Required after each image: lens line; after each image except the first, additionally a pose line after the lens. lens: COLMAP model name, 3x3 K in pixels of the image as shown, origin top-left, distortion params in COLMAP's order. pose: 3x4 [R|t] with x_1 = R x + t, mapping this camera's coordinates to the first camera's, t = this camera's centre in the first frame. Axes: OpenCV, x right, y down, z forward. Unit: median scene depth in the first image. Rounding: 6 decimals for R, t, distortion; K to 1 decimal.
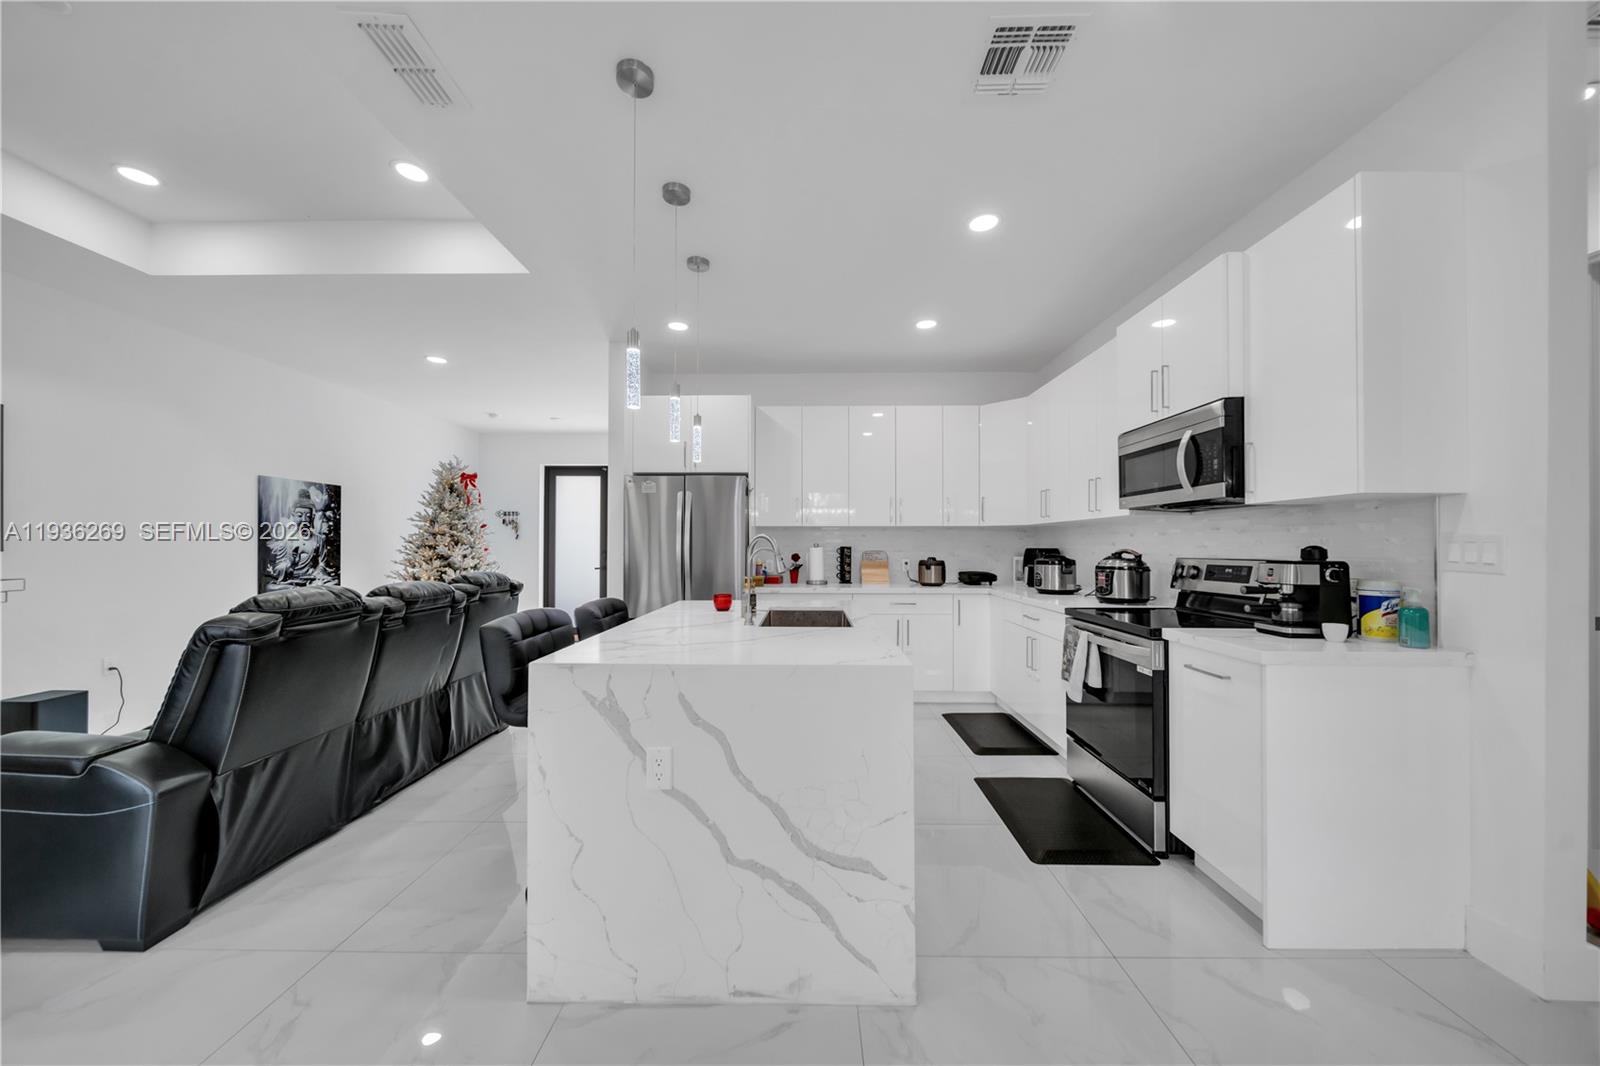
lens RADIAL K [[553.5, 0, 801.9], [0, 553.5, 540.2], [0, 0, 1]] dist [0.000550, -0.001008]
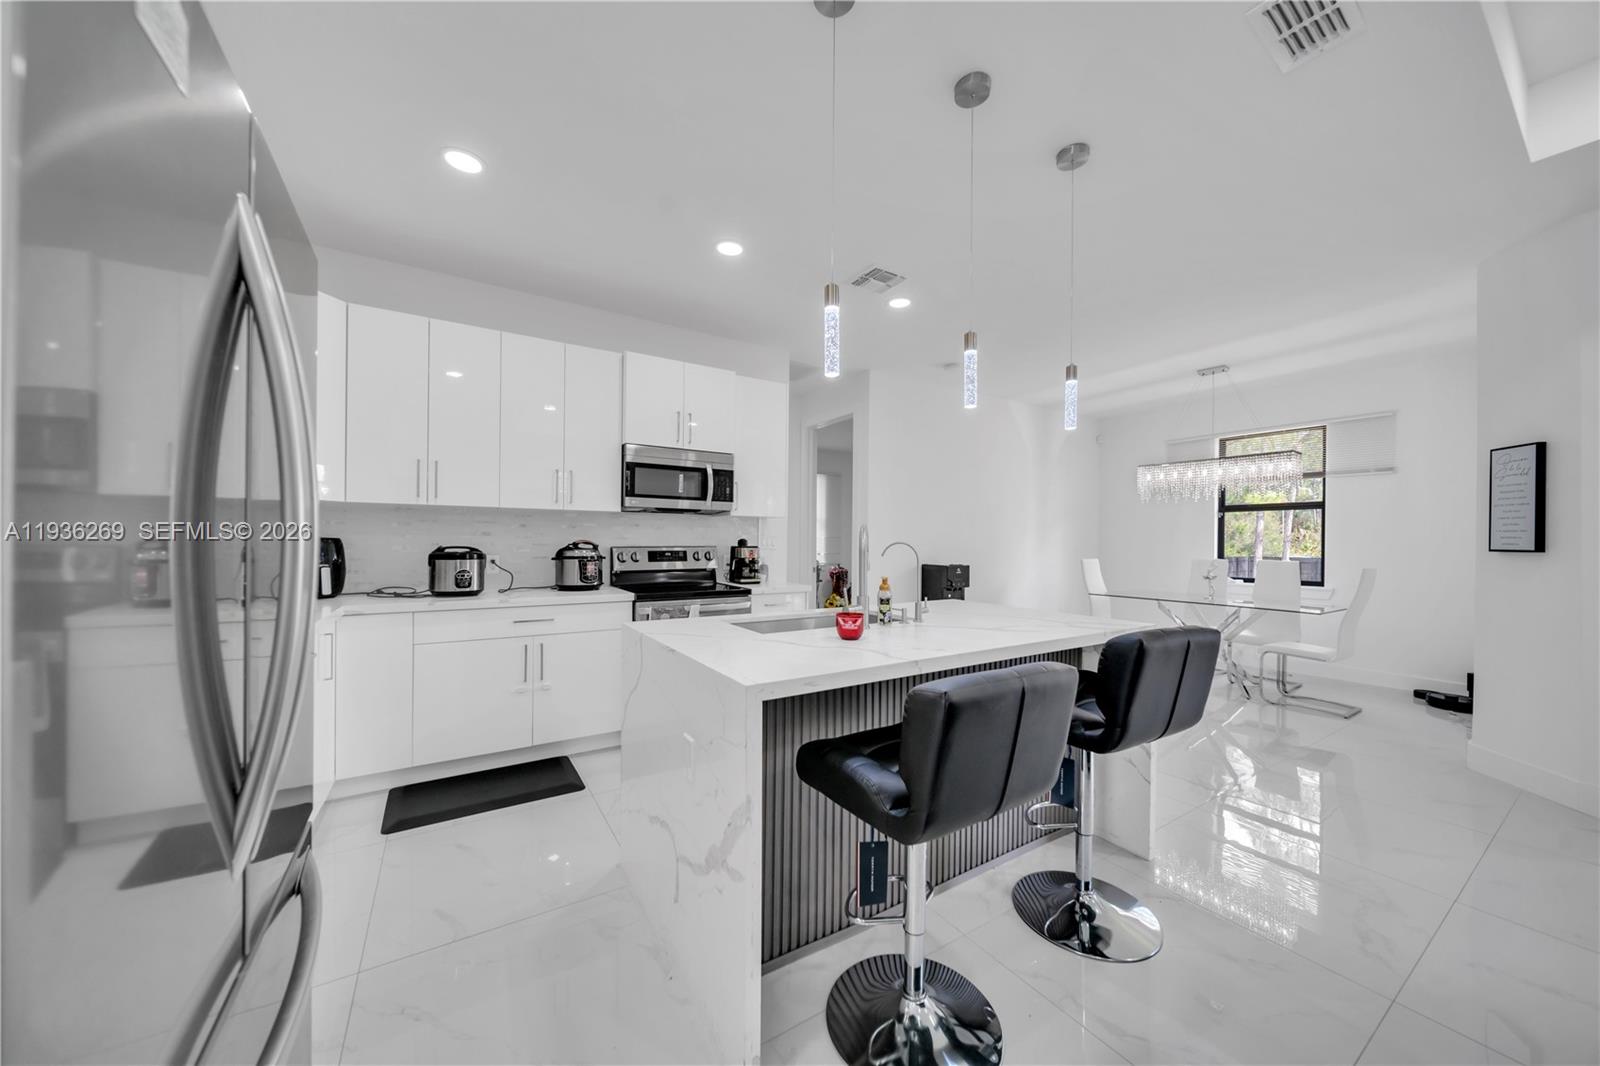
lens RADIAL K [[573.3, 0, 813.1], [0, 573.3, 536.4], [0, 0, 1]] dist [0.006882, 0.000087]
pose [[-0.553031, 0.002165, 0.833158, -0.630741], [-0.017479, 0.999746, -0.014200, 0.017776], [-0.832978, -0.022416, -0.552853, 1.269005]]
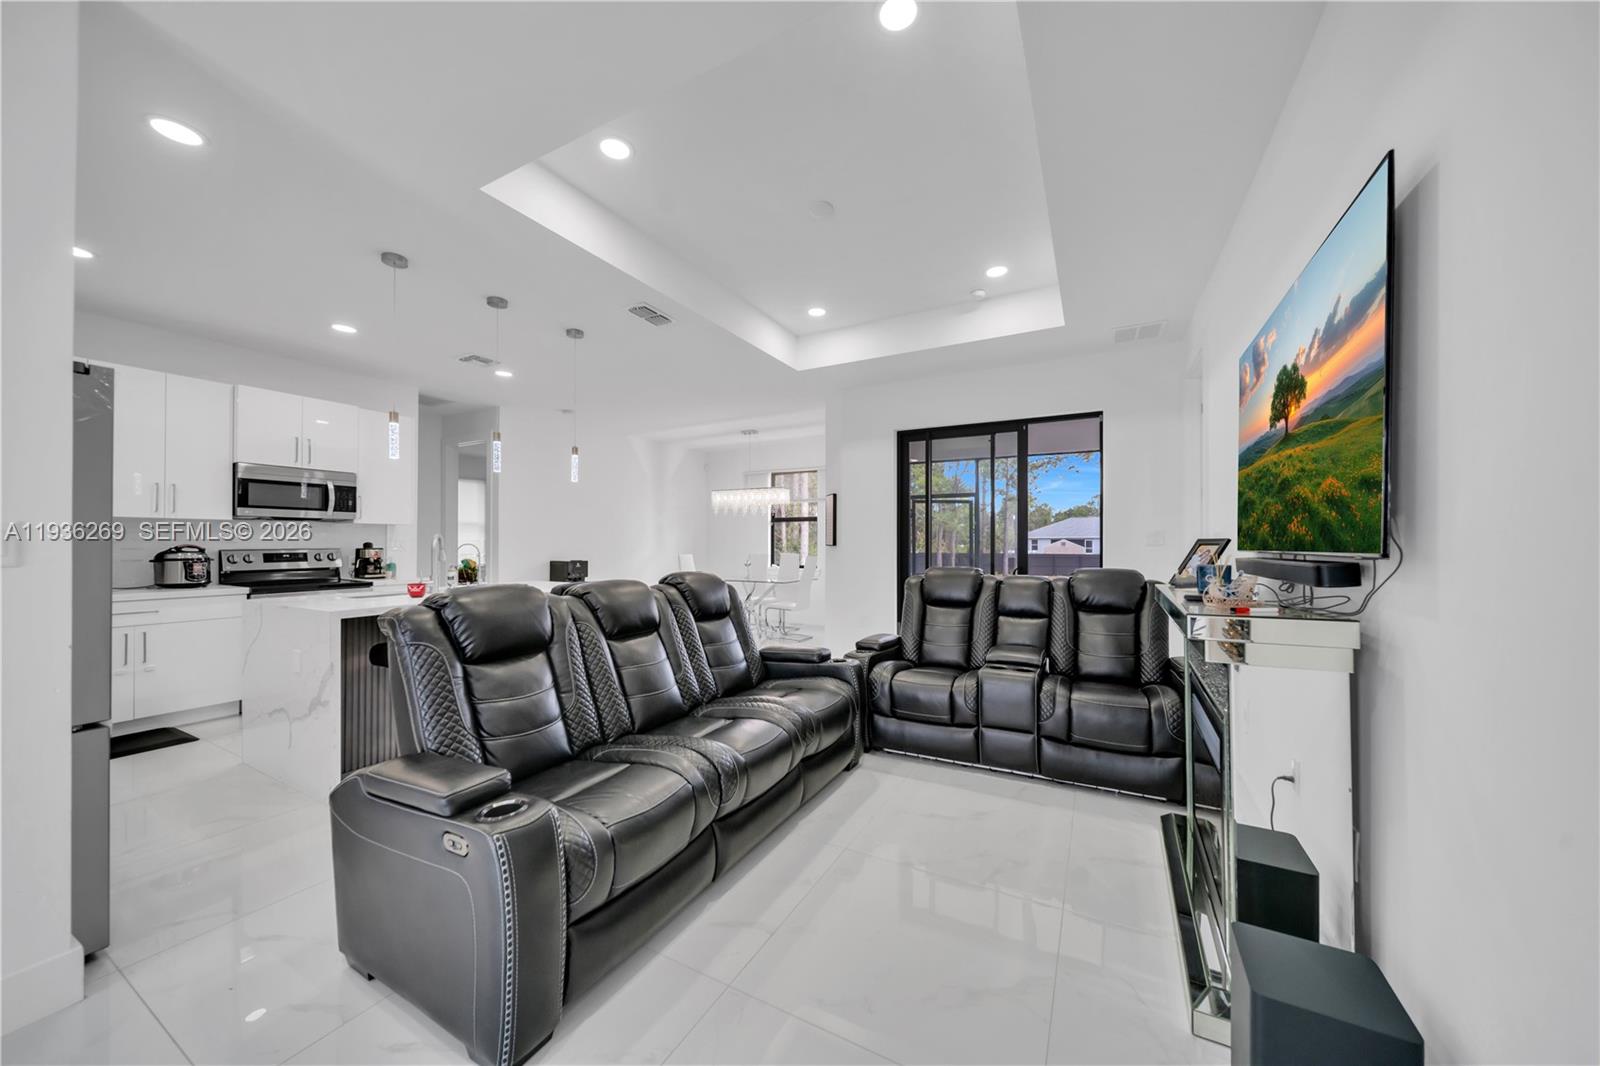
lens RADIAL K [[553.5, 0, 808.7], [0, 553.5, 538.0], [0, 0, 1]] dist [0.000550, -0.001008]
pose [[-0.886339, 0.004157, 0.463019, -1.275218], [-0.004995, 0.999816, -0.018538, 0.018642], [-0.463010, -0.018744, -0.886155, 1.483553]]
